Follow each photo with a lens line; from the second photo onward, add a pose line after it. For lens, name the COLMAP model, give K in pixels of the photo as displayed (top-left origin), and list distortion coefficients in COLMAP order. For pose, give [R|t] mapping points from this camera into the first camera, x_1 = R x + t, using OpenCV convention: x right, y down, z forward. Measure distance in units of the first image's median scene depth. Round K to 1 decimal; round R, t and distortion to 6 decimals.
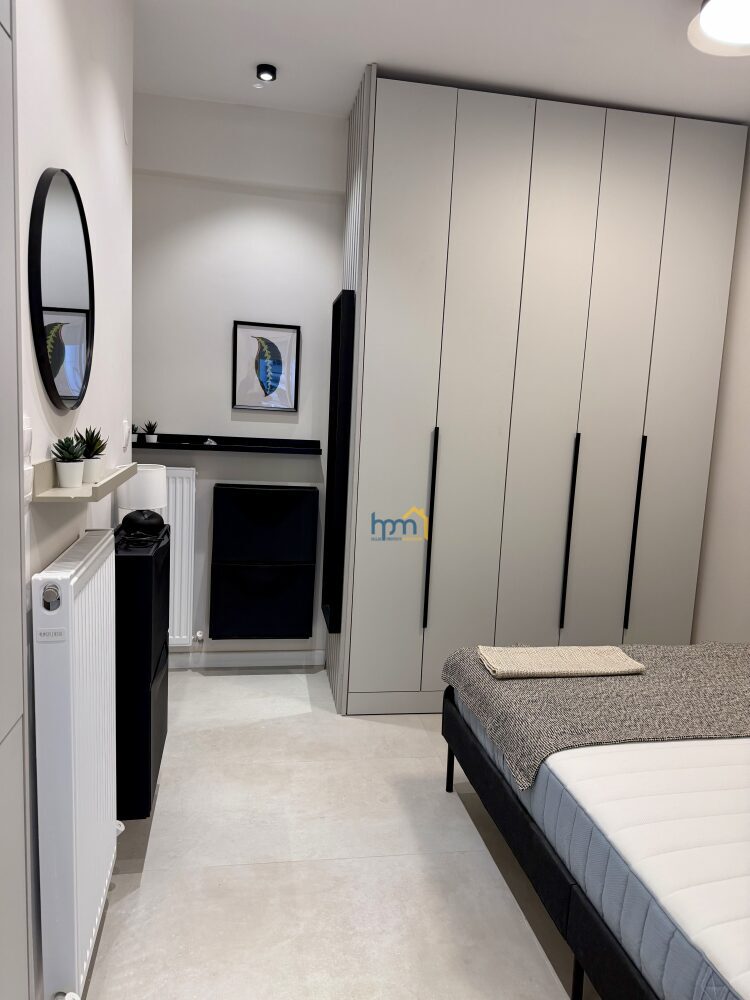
lens RADIAL K [[689.2, 0, 378.8], [0, 689.2, 507.2], [0, 0, 1]] dist [0.037697, -0.049023]
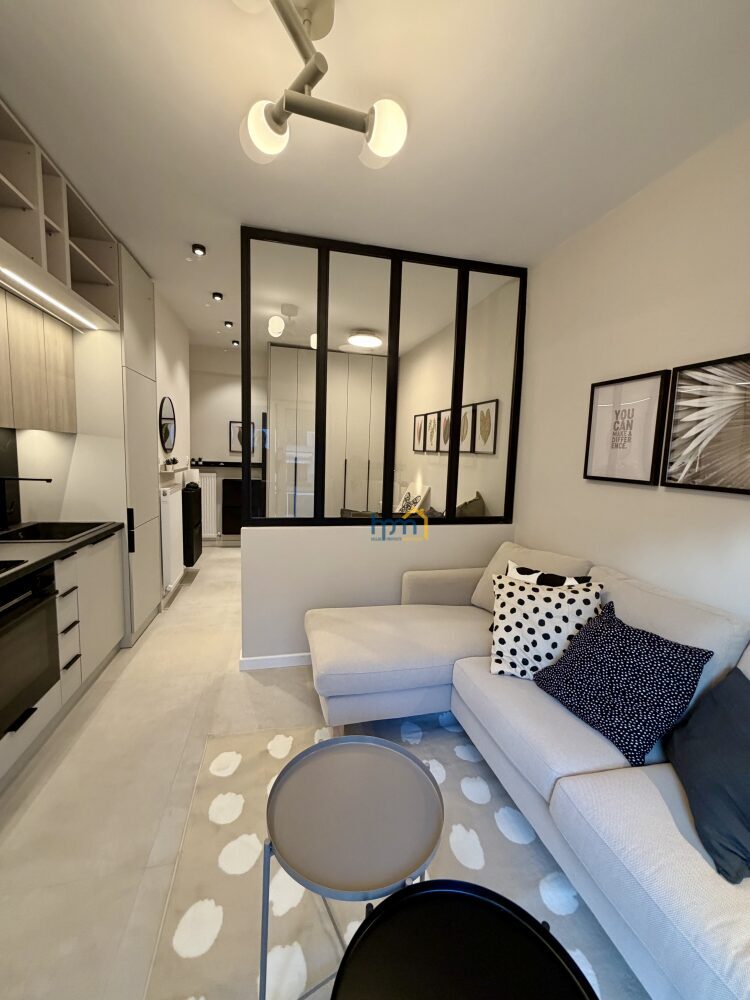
lens RADIAL K [[399.4, 0, 374.9], [0, 399.4, 497.0], [0, 0, 1]] dist [-0.000662, 0.000227]
pose [[0.998807, -0.016455, 0.045967, 0.510516], [0.017696, 0.999486, -0.026726, 0.159742], [-0.045504, 0.027508, 0.998585, -1.092597]]
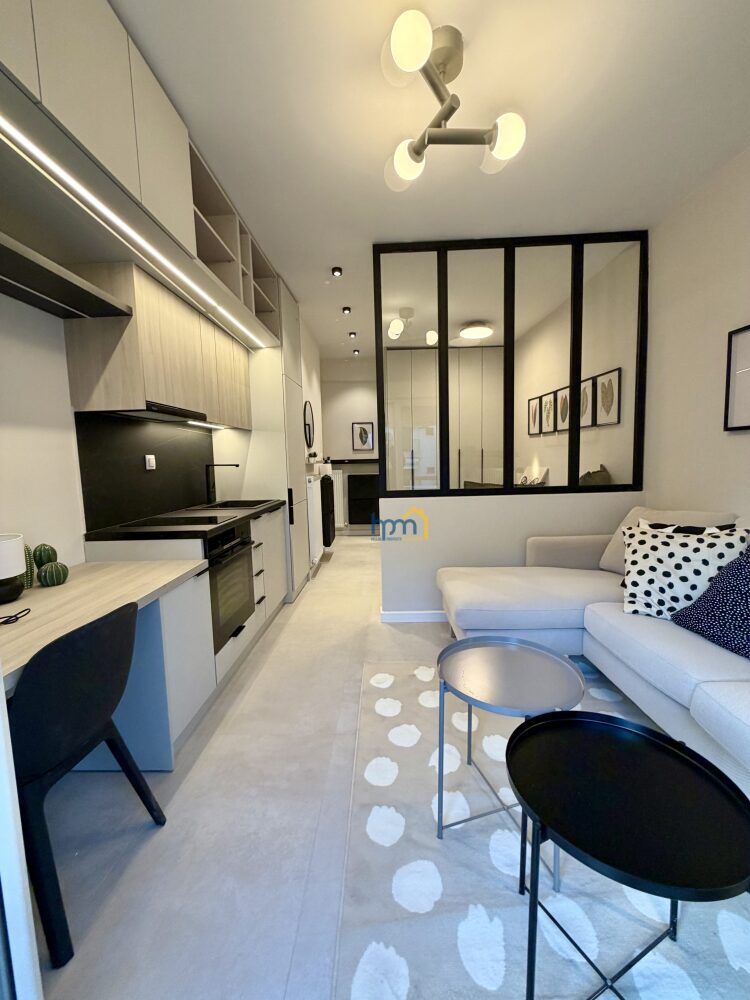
lens RADIAL K [[399.4, 0, 374.8], [0, 399.4, 496.9], [0, 0, 1]] dist [-0.000662, 0.000227]
pose [[0.975317, -0.051438, -0.214737, 0.448284], [0.041197, 0.997802, -0.051898, 0.283500], [0.216934, 0.041770, 0.975292, -1.254759]]
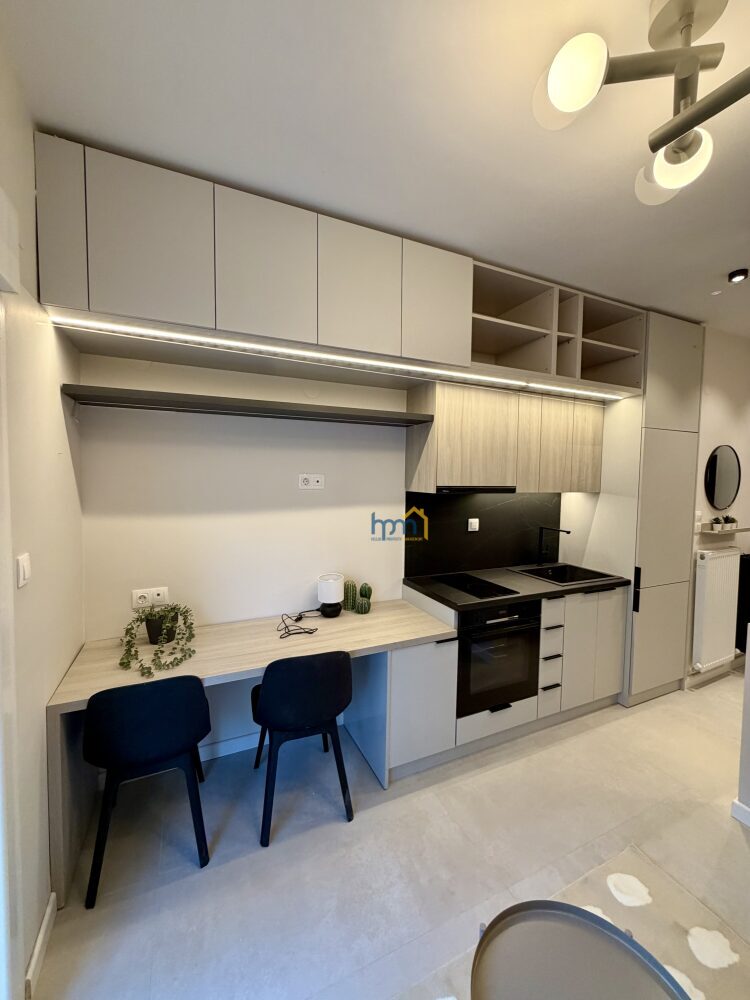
lens RADIAL K [[399.4, 0, 374.8], [0, 399.4, 497.1], [0, 0, 1]] dist [-0.000662, 0.000227]
pose [[0.257513, 0.007891, -0.966243, 0.811927], [-0.138499, 0.989943, -0.028827, 0.076123], [0.956298, 0.141247, 0.256016, -0.930054]]
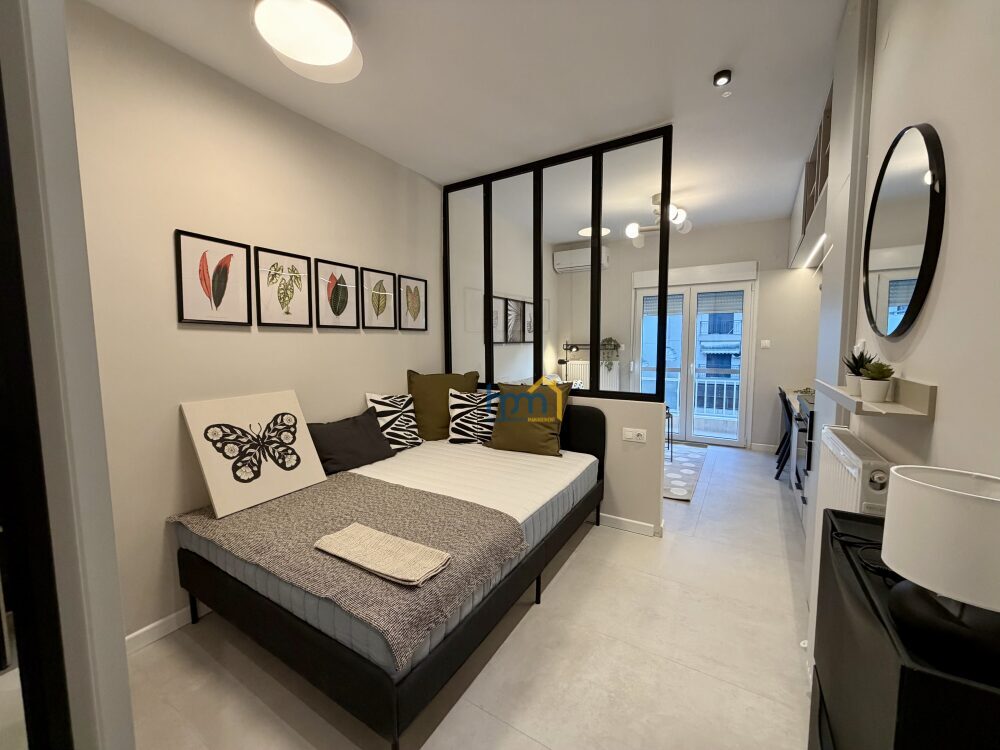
lens RADIAL K [[399.4, 0, 496.6], [0, 399.4, 373.3], [0, 0, 1]] dist [-0.000662, 0.000227]
pose [[-0.734493, -0.096838, 0.671672, -0.332855], [0.070181, 0.973620, 0.217116, -0.216906], [-0.674978, 0.206608, -0.708320, 1.508871]]
